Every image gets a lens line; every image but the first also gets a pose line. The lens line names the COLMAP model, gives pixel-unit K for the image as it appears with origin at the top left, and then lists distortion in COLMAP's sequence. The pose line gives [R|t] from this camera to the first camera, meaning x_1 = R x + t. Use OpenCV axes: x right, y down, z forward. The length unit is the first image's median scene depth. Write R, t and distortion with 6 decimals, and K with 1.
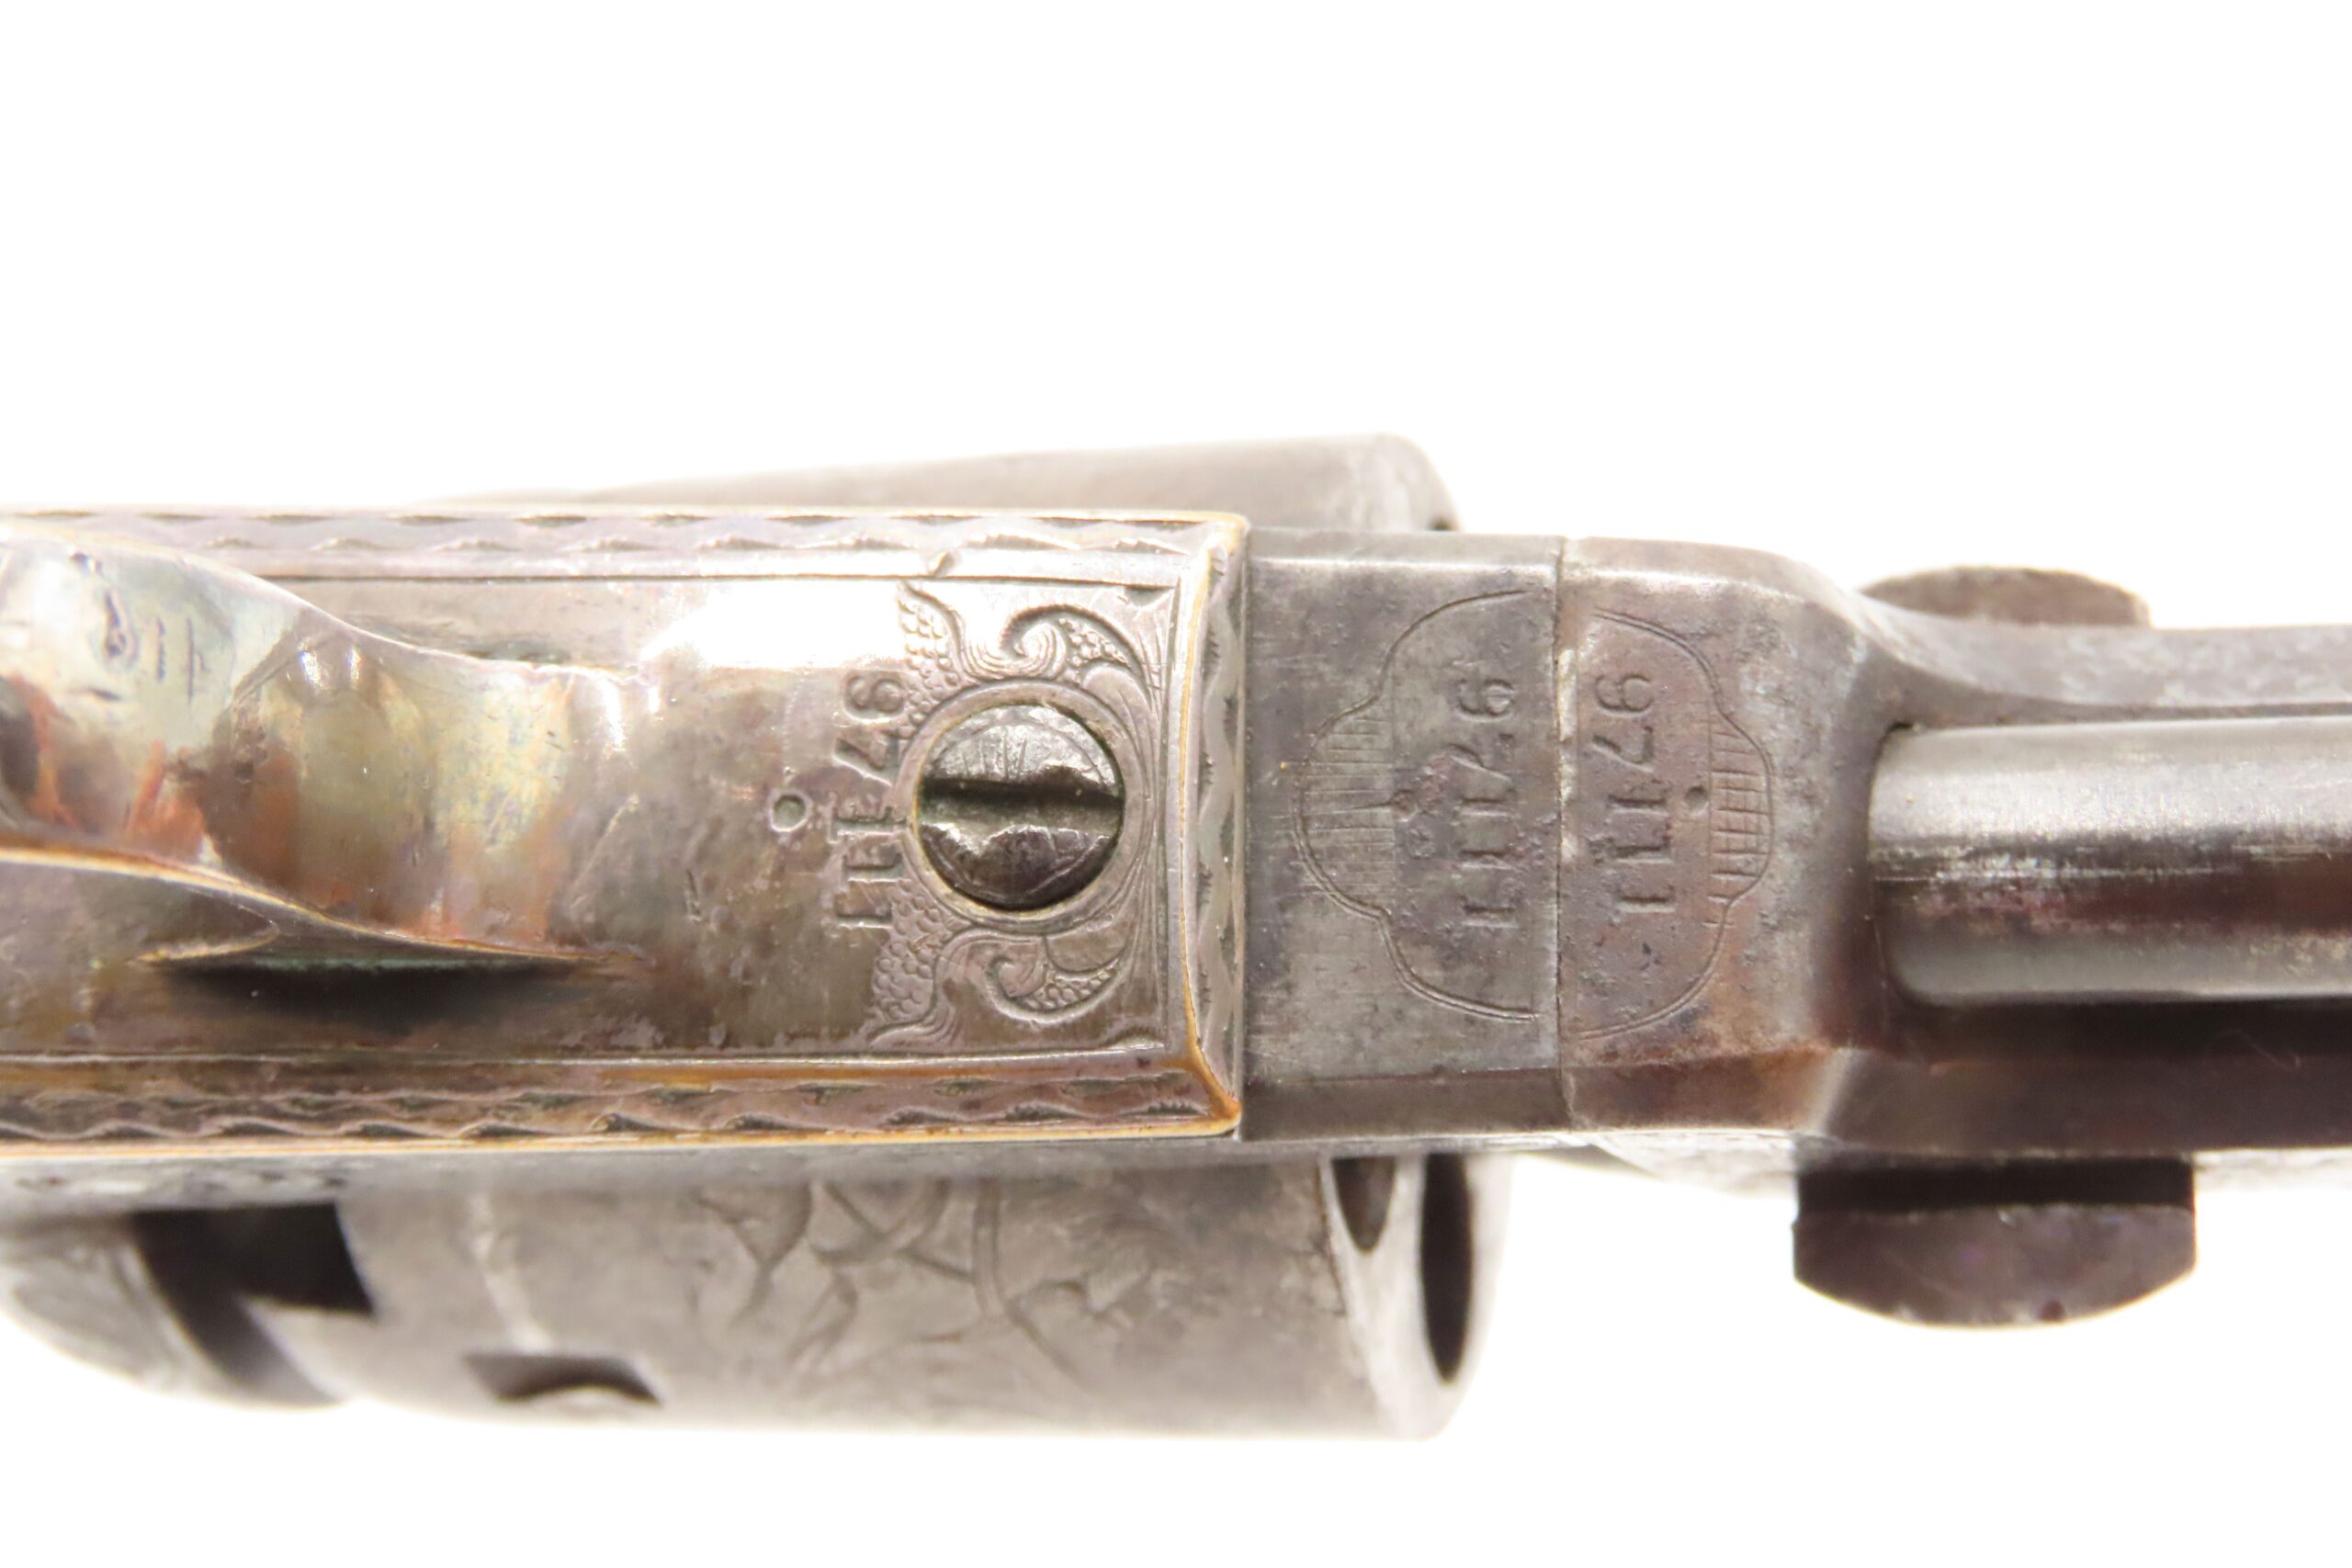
lens RADIAL K [[3813.7, 0, 1176.0], [0, 3813.7, 784.0], [0, 0, 1]] dist [-0.235276, 0.157142]
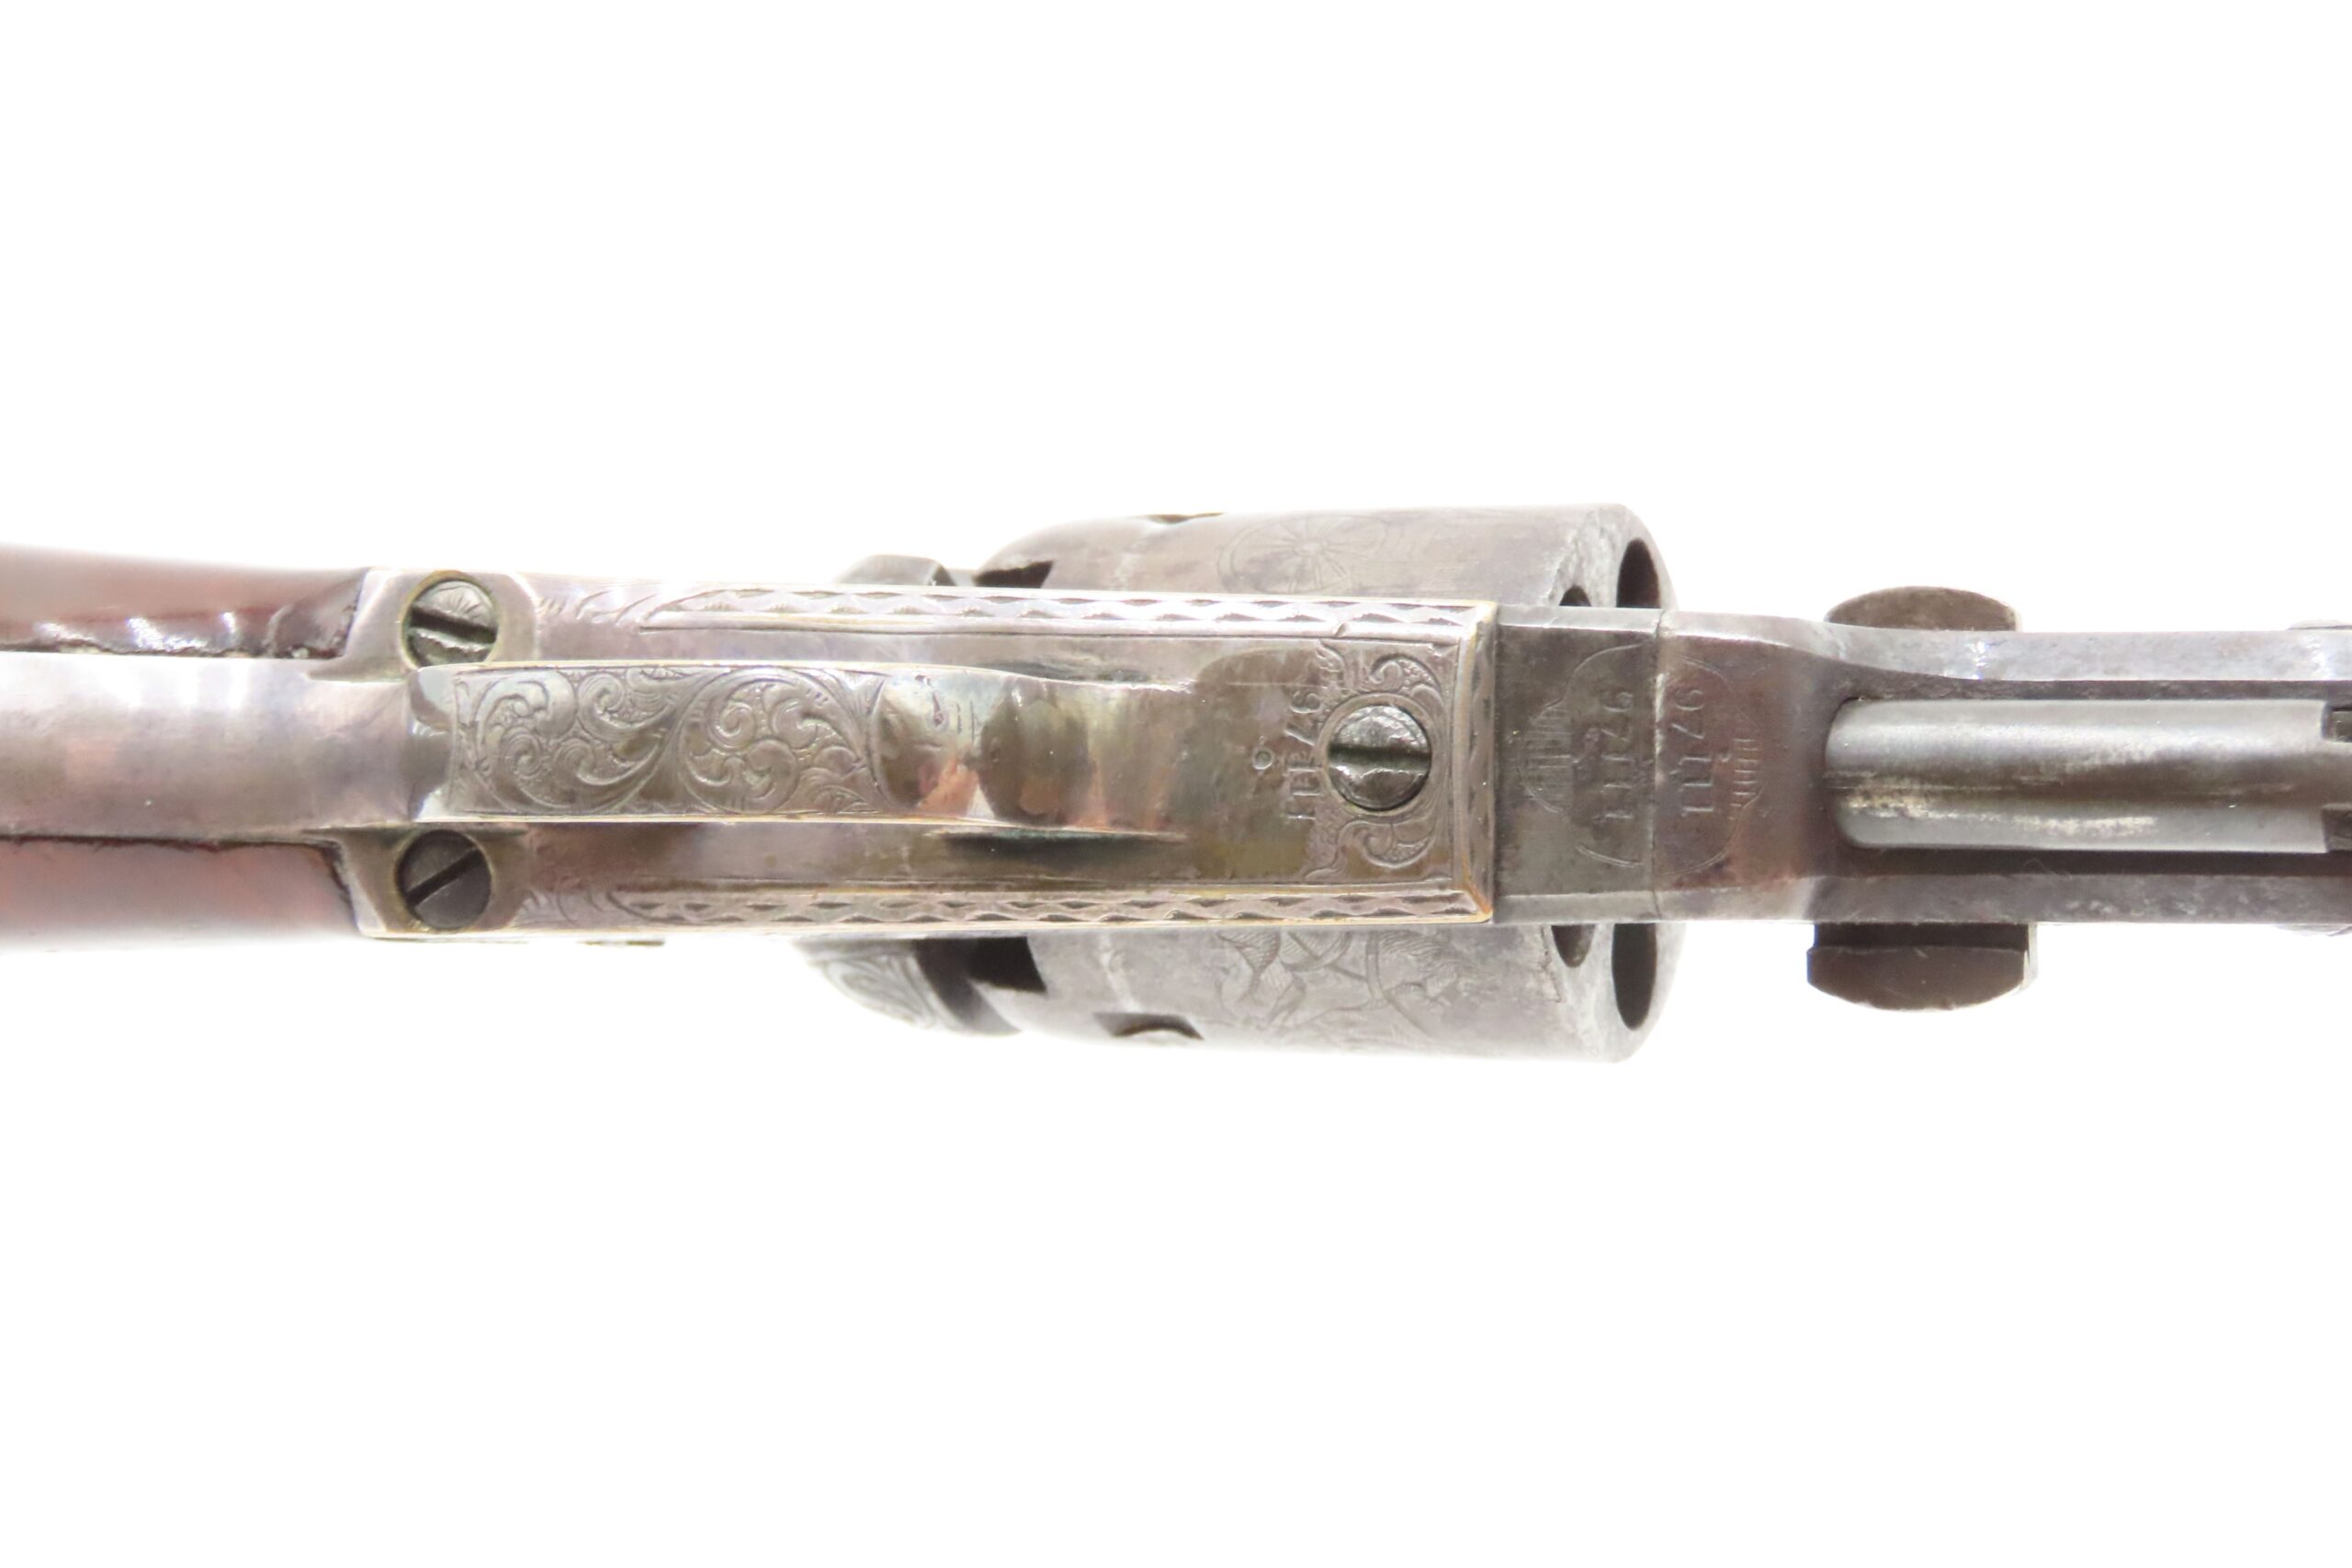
lens RADIAL K [[3813.7, 0, 1176.0], [0, 3813.7, 784.0], [0, 0, 1]] dist [-0.235276, 0.157142]
pose [[0.990122, 0.000536, -0.140211, 0.129787], [0.019437, 0.989813, 0.141038, -0.257494], [0.138858, -0.142370, 0.980025, -0.937406]]
